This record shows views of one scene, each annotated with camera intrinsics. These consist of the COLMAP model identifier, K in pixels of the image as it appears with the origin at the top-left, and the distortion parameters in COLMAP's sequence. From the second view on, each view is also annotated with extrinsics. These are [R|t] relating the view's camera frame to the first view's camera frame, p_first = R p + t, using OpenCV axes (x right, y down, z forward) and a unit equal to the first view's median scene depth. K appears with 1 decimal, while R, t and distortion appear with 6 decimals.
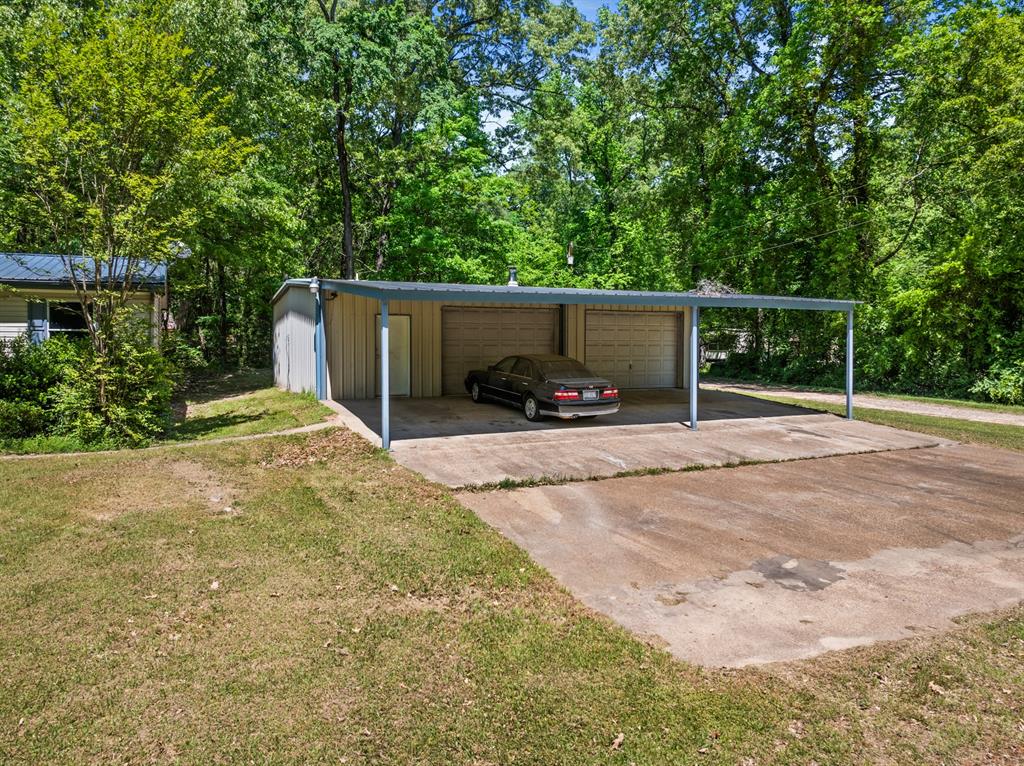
lens RADIAL K [[742.9, 0, 515.2], [0, 742.9, 349.4], [0, 0, 1]] dist [-0.003576, 0.004366]
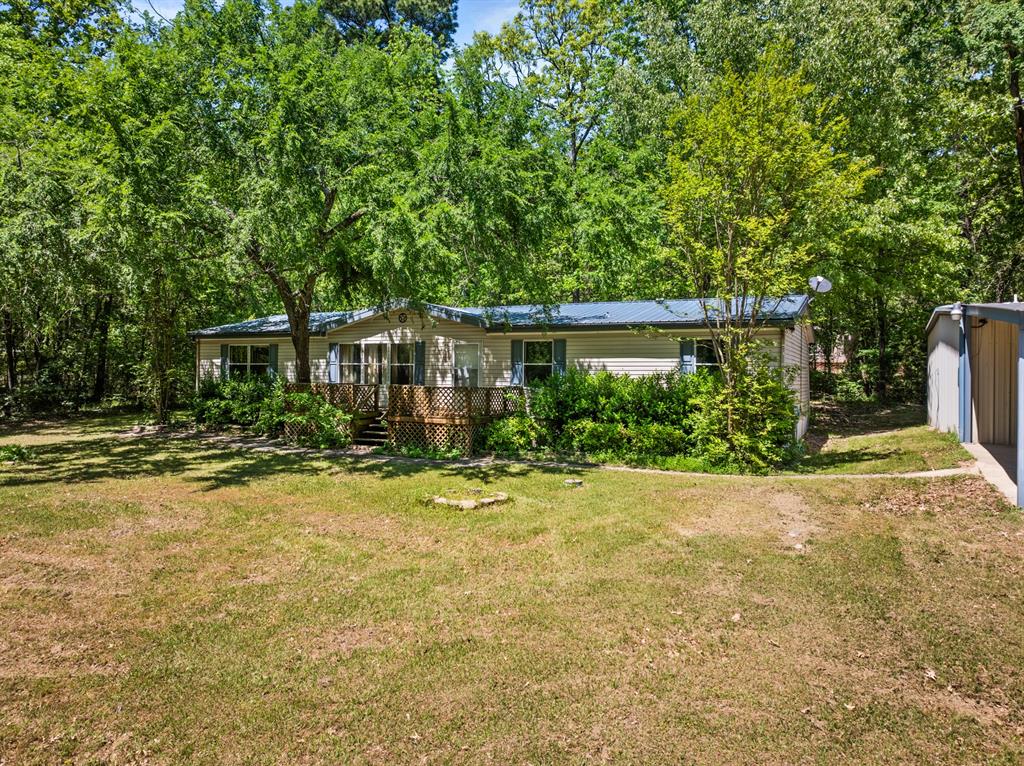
lens RADIAL K [[746.4, 0, 536.8], [0, 746.4, 376.0], [0, 0, 1]] dist [-0.029138, 0.038404]
pose [[0.661136, 0.004840, -0.750250, 0.070819], [-0.011900, 0.999921, -0.004036, -0.000647], [0.750171, 0.011596, 0.661142, 0.052757]]
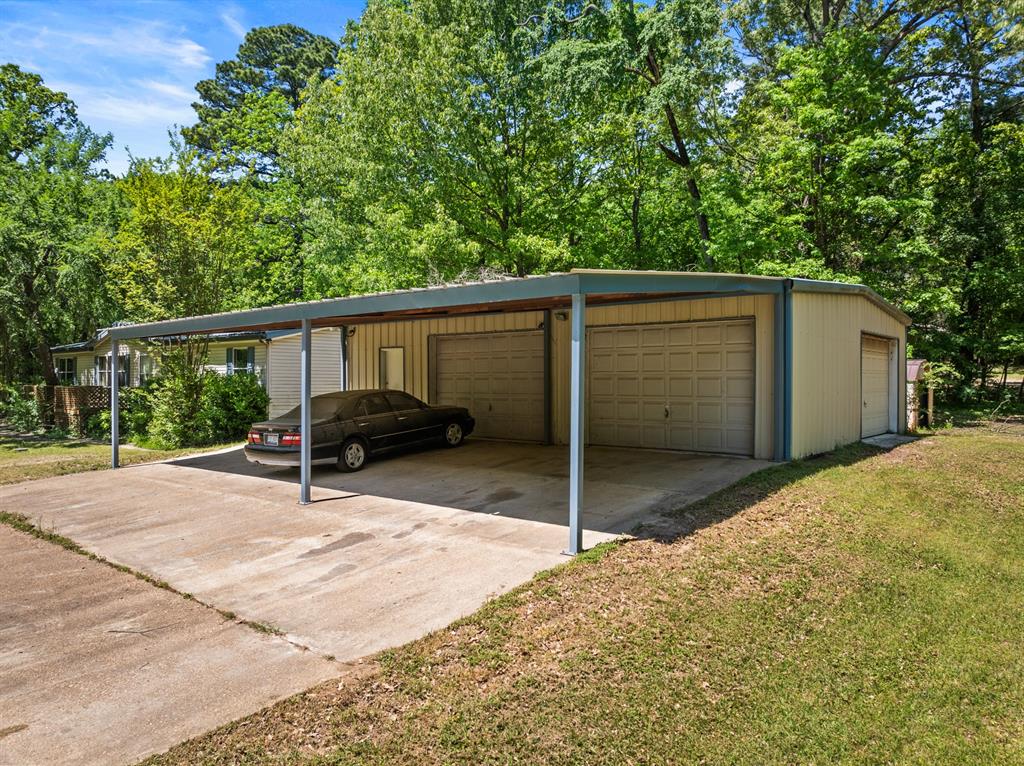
lens RADIAL K [[746.4, 0, 536.8], [0, 746.4, 376.0], [0, 0, 1]] dist [-0.029138, 0.038404]
pose [[0.432100, -0.009341, -0.901778, 0.957612], [-0.007254, 0.999878, -0.013833, 0.002494], [0.901797, 0.012519, 0.431979, 0.927735]]
